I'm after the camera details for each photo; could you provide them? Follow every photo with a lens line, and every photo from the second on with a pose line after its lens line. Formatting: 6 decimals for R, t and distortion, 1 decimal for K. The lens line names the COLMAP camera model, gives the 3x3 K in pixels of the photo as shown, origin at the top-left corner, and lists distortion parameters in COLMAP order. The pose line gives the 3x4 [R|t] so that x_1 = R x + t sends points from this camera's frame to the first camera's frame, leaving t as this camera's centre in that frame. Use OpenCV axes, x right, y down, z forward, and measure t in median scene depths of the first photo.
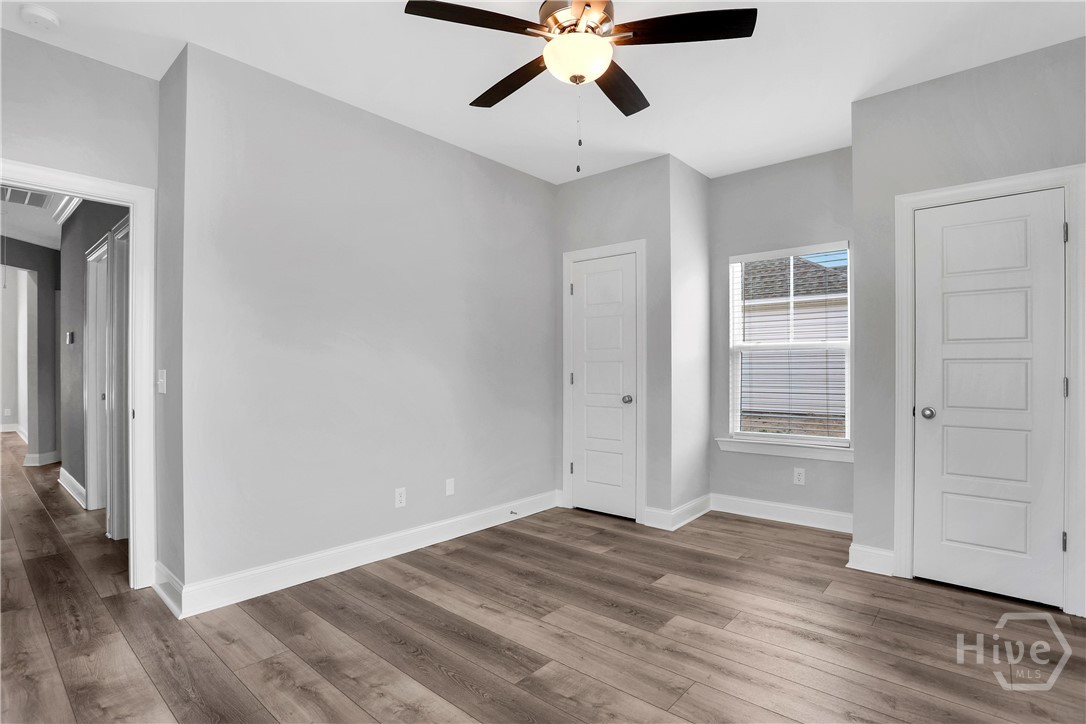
lens RADIAL K [[531.8, 0, 540.0], [0, 531.8, 365.2], [0, 0, 1]] dist [-0.074245, 0.029420]
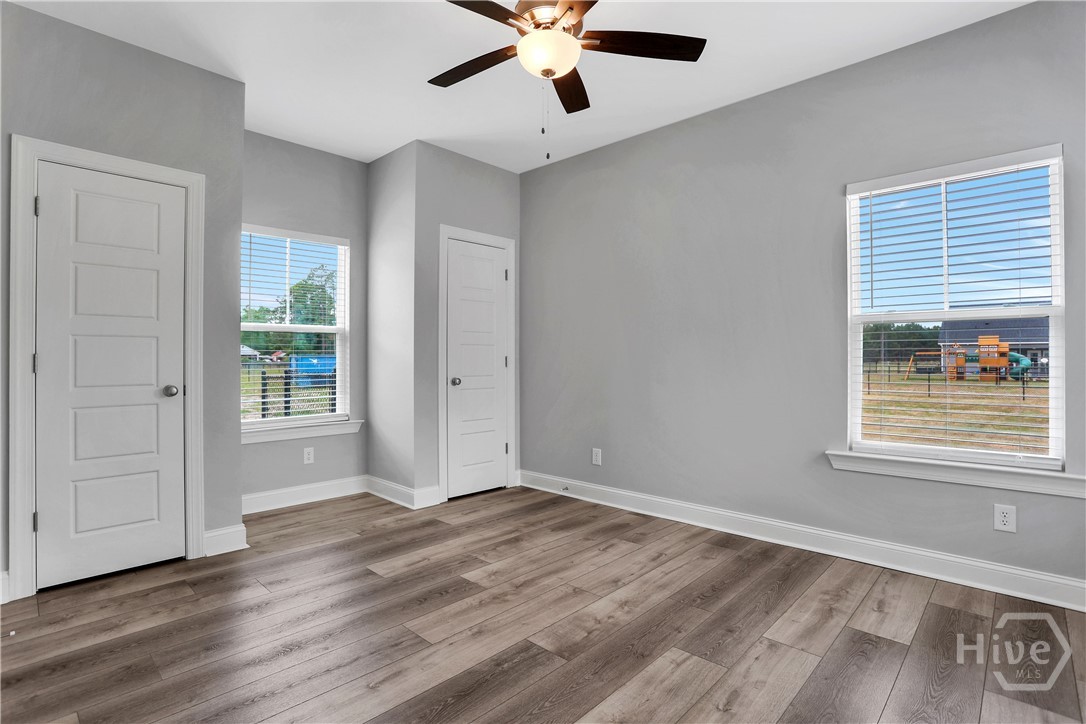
lens RADIAL K [[534.4, 0, 530.3], [0, 534.4, 359.7], [0, 0, 1]] dist [-0.062821, 0.020785]
pose [[0.053576, -0.001116, 0.998563, -0.682220], [-0.003979, 0.999991, 0.001331, 0.026762], [-0.998556, -0.004045, 0.053571, 0.664762]]
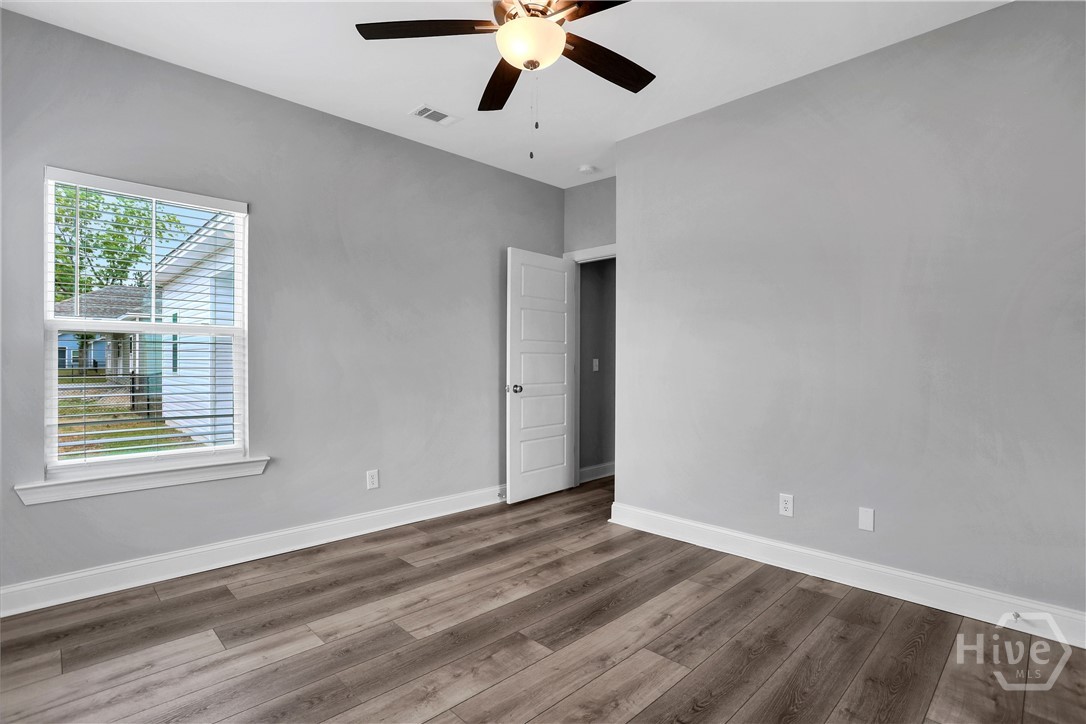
lens RADIAL K [[531.8, 0, 540.0], [0, 531.8, 365.2], [0, 0, 1]] dist [-0.074245, 0.029420]
pose [[-0.076457, 0.015802, -0.996948, 0.713560], [0.004398, 0.999870, 0.015511, 0.002989], [0.997063, -0.003198, -0.076516, 0.742088]]
